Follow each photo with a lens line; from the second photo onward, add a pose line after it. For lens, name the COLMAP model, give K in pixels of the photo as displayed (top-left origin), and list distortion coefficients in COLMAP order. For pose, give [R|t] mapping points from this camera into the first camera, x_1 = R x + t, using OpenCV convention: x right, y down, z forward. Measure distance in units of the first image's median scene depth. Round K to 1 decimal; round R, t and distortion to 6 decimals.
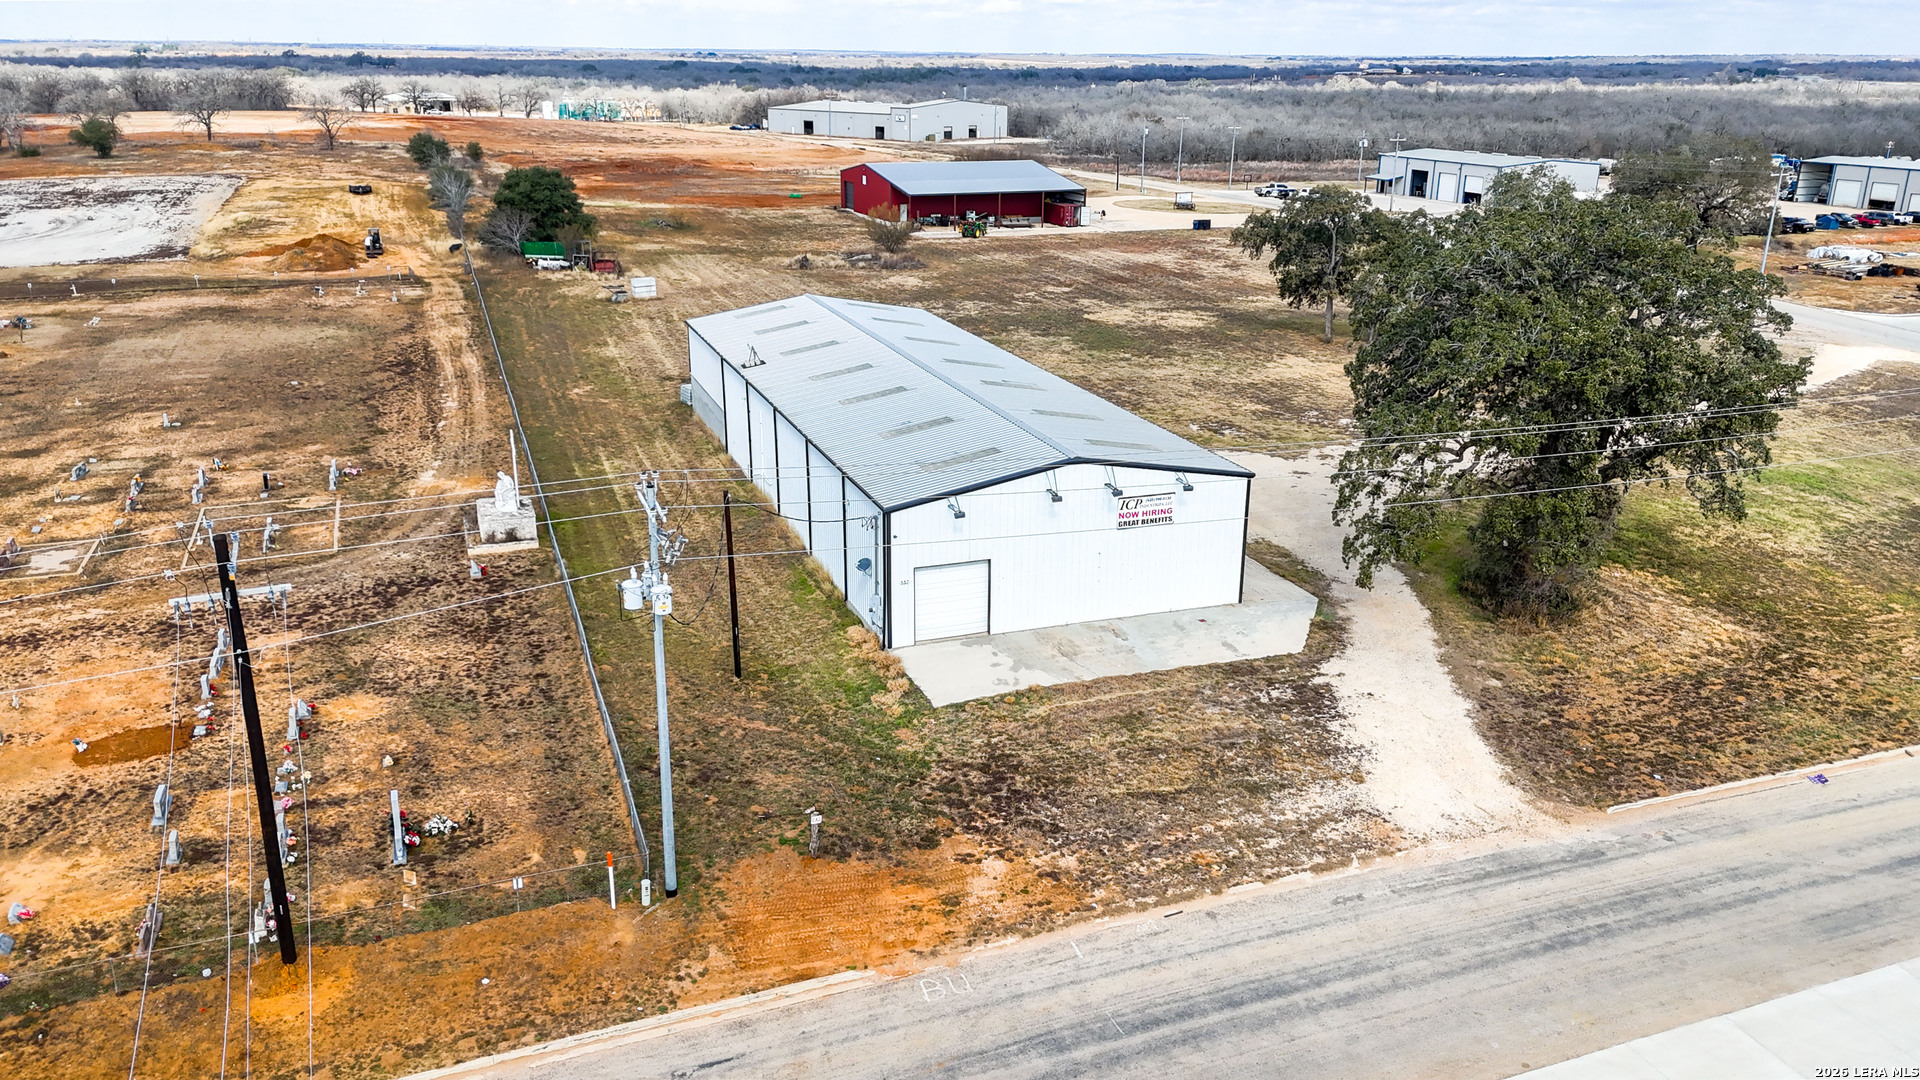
lens RADIAL K [[1416.5, 0, 967.7], [0, 1416.5, 547.3], [0, 0, 1]] dist [0.079370, -0.080115]
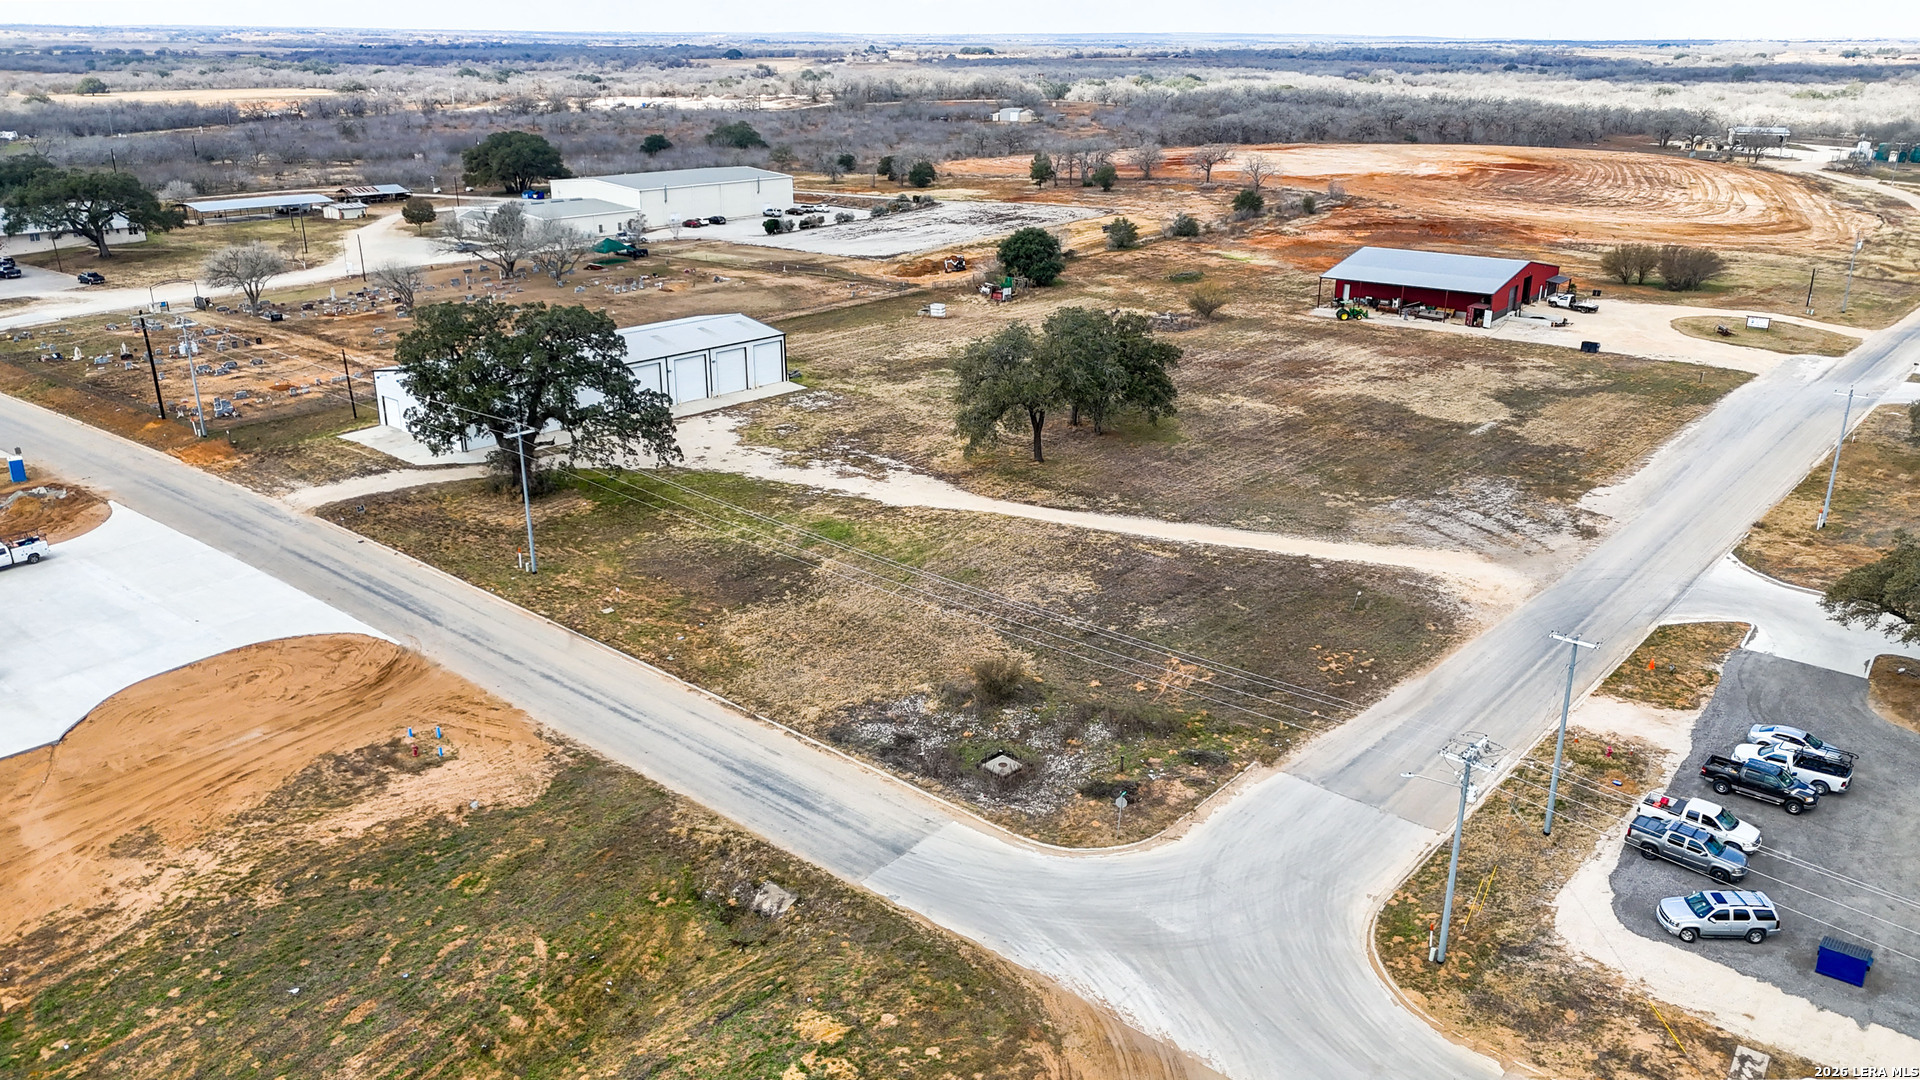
lens RADIAL K [[1416.5, 0, 970.8], [0, 1416.5, 552.6], [0, 0, 1]] dist [0.079370, -0.080115]
pose [[0.484357, 0.289910, -0.825440, 2.490210], [-0.285896, 0.944150, 0.163844, -0.411946], [0.826839, 0.156631, 0.540189, 0.444371]]
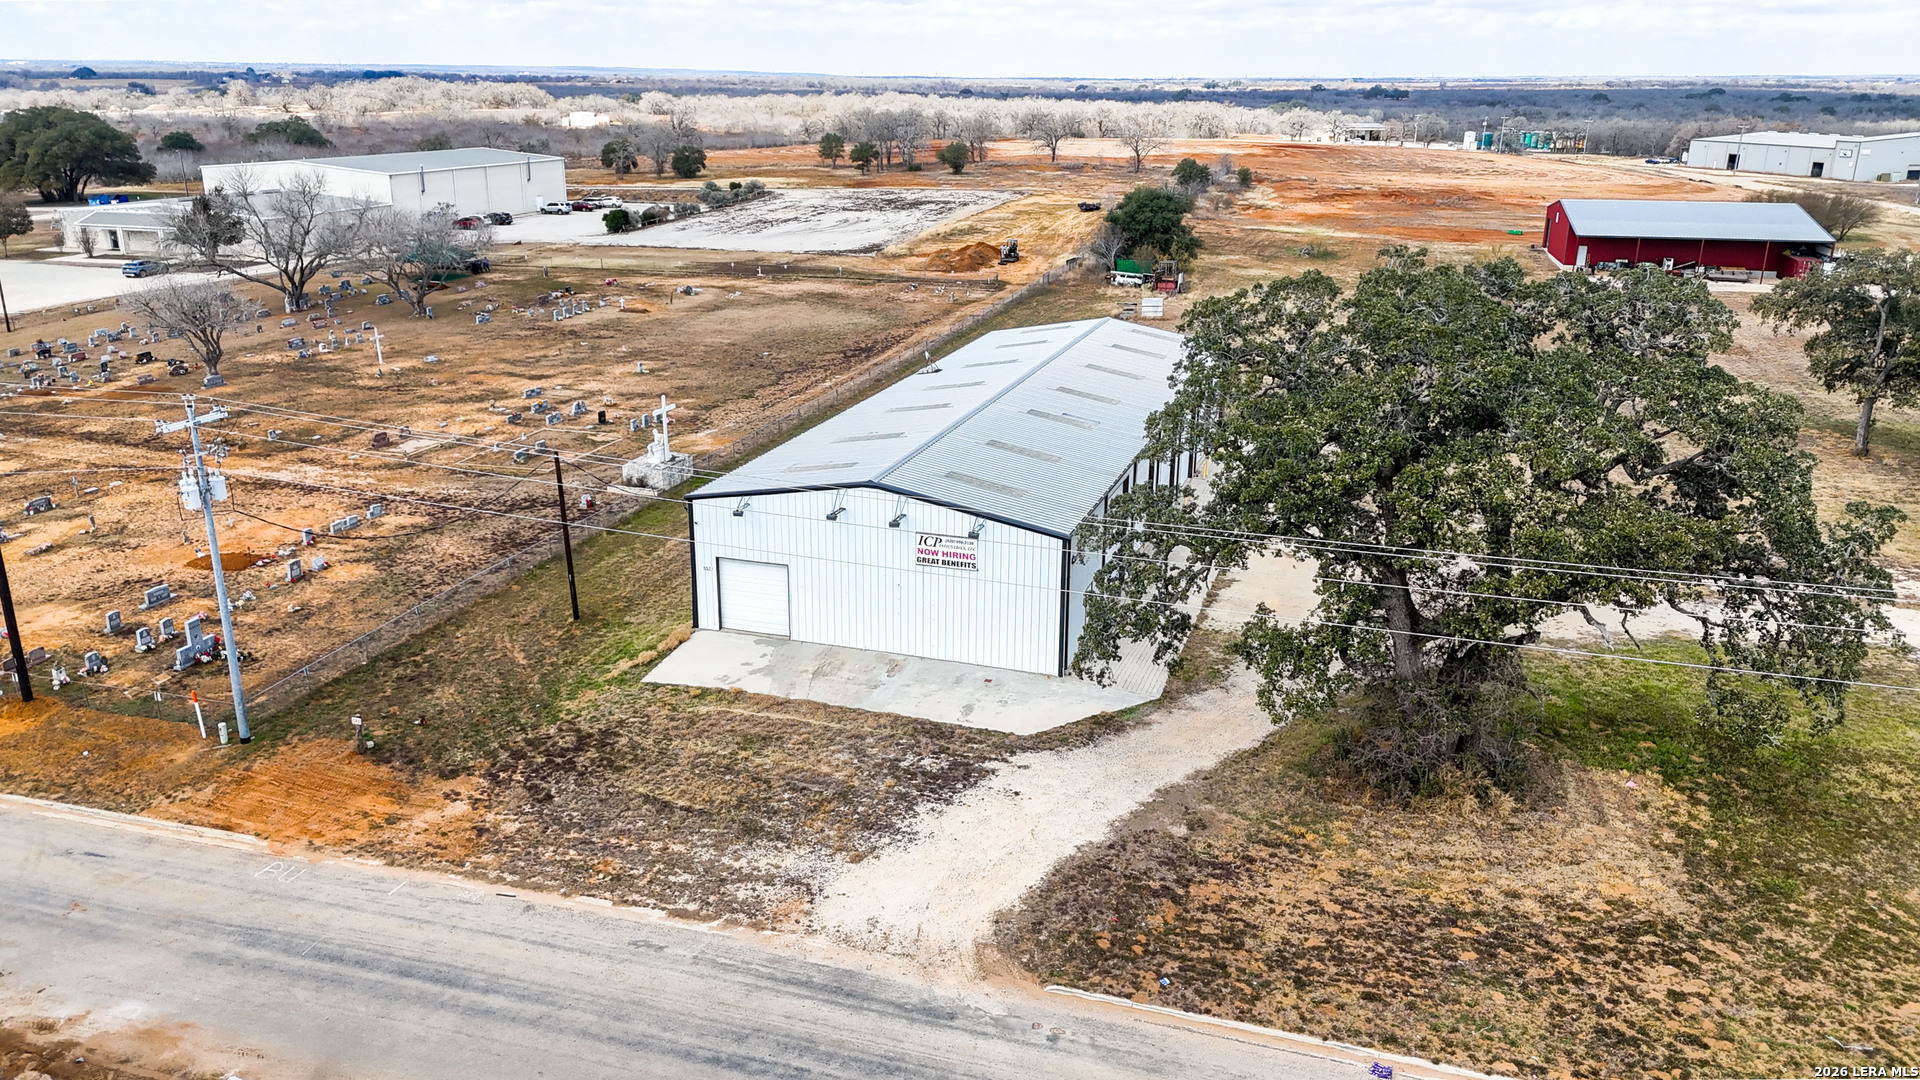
lens RADIAL K [[1416.5, 0, 969.2], [0, 1416.5, 540.8], [0, 0, 1]] dist [0.079370, -0.080115]
pose [[0.784725, 0.187296, -0.590870, 0.648418], [-0.201386, 0.978579, 0.042736, -0.071134], [0.586217, 0.085457, 0.805634, 0.224713]]
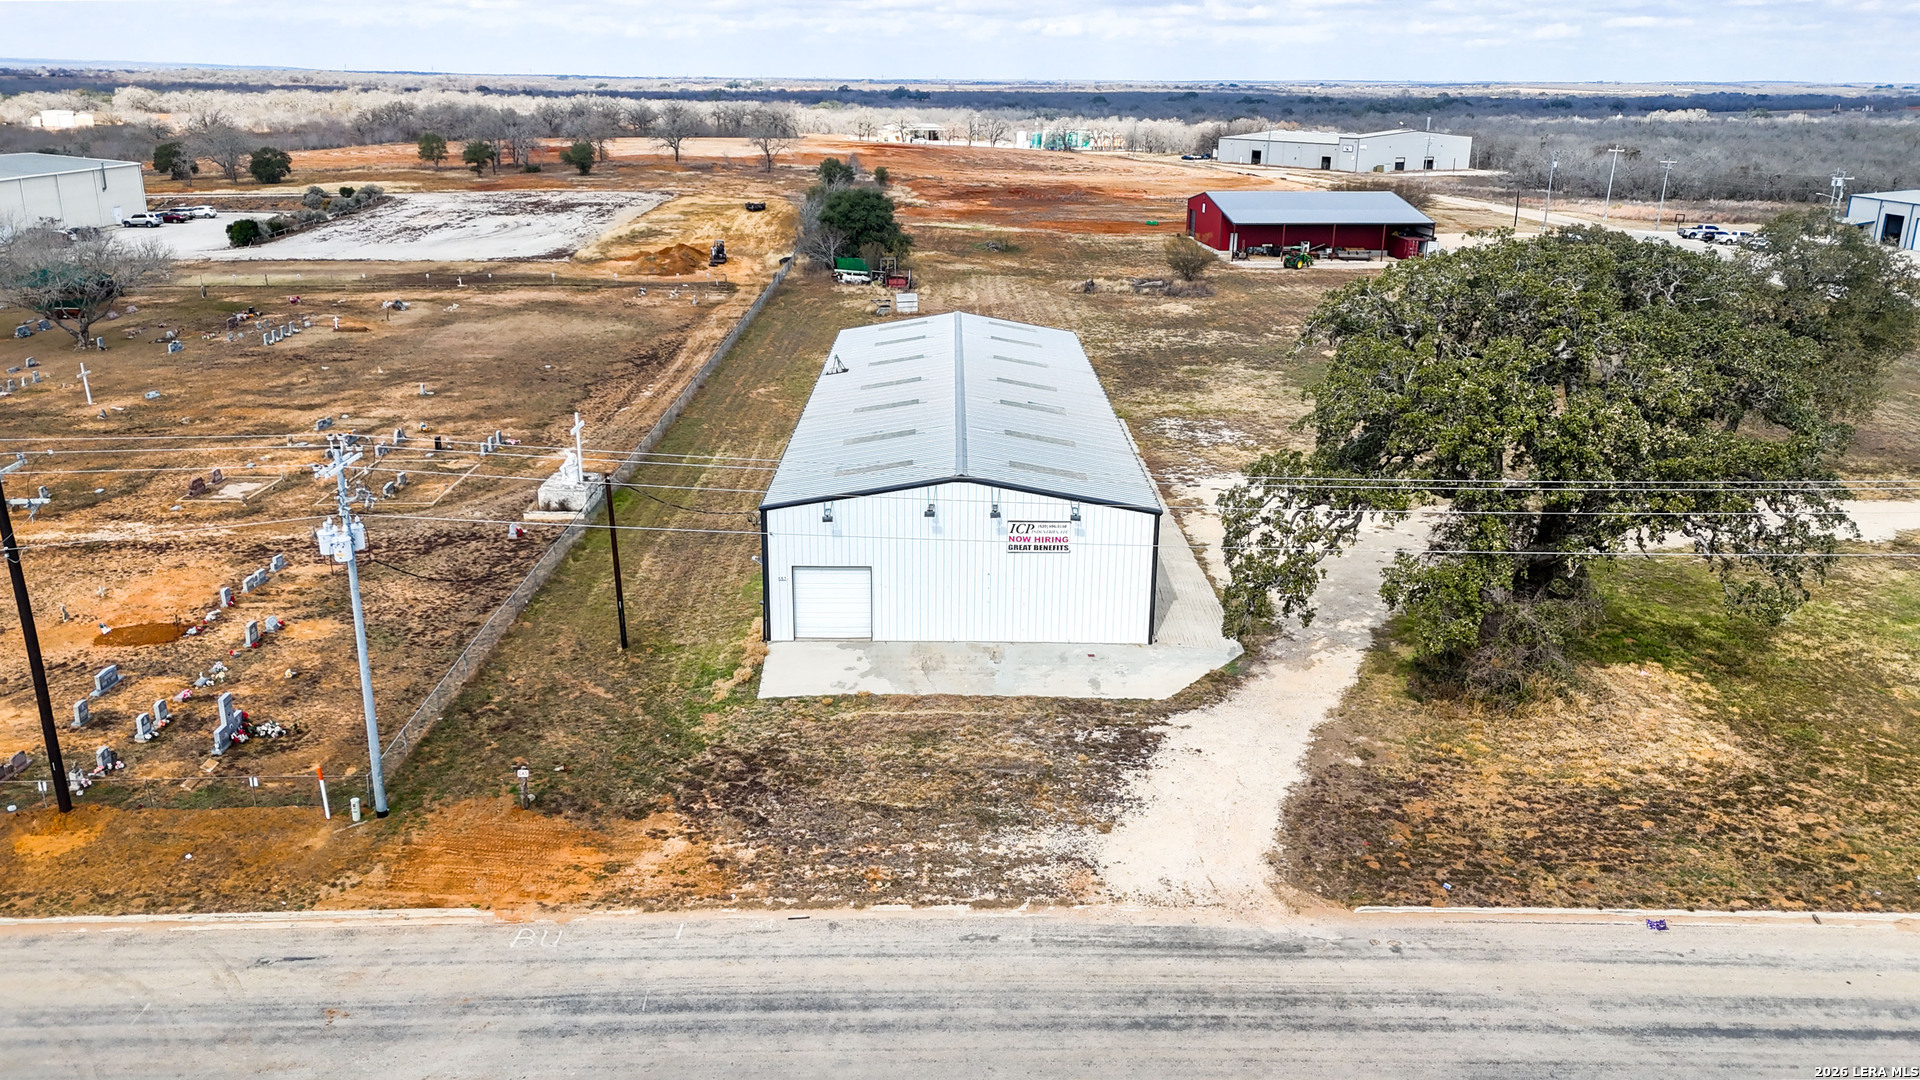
lens RADIAL K [[1416.5, 0, 968.0], [0, 1416.5, 542.5], [0, 0, 1]] dist [0.079370, -0.080115]
pose [[0.940215, 0.104439, -0.324174, 0.371081], [-0.111793, 0.993723, -0.004092, -0.011486], [0.321712, 0.040087, 0.945989, 0.046905]]
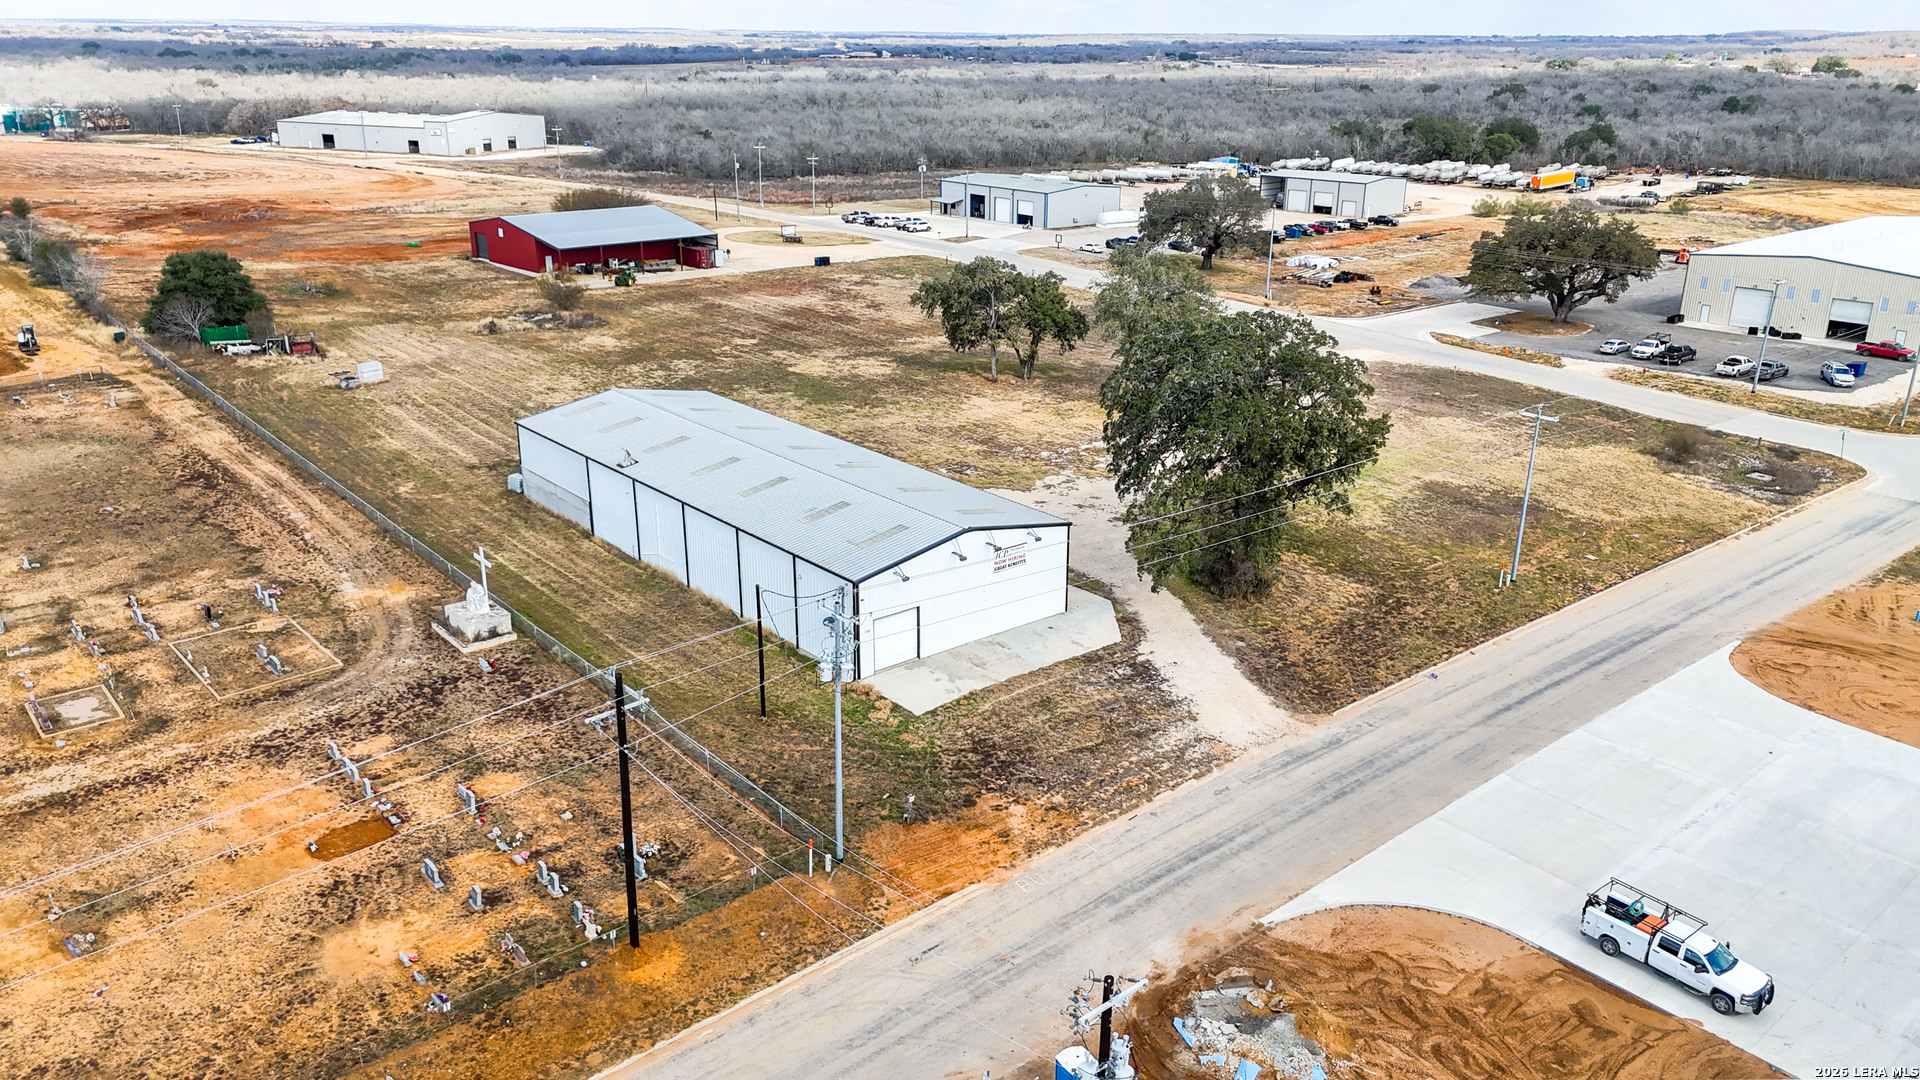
lens RADIAL K [[1416.5, 0, 966.4], [0, 1416.5, 544.8], [0, 0, 1]] dist [0.079370, -0.080115]
pose [[0.941591, -0.115778, 0.316232, -0.339982], [0.111170, 0.993265, 0.032639, -0.083807], [-0.317881, 0.004422, 0.948120, -0.317958]]
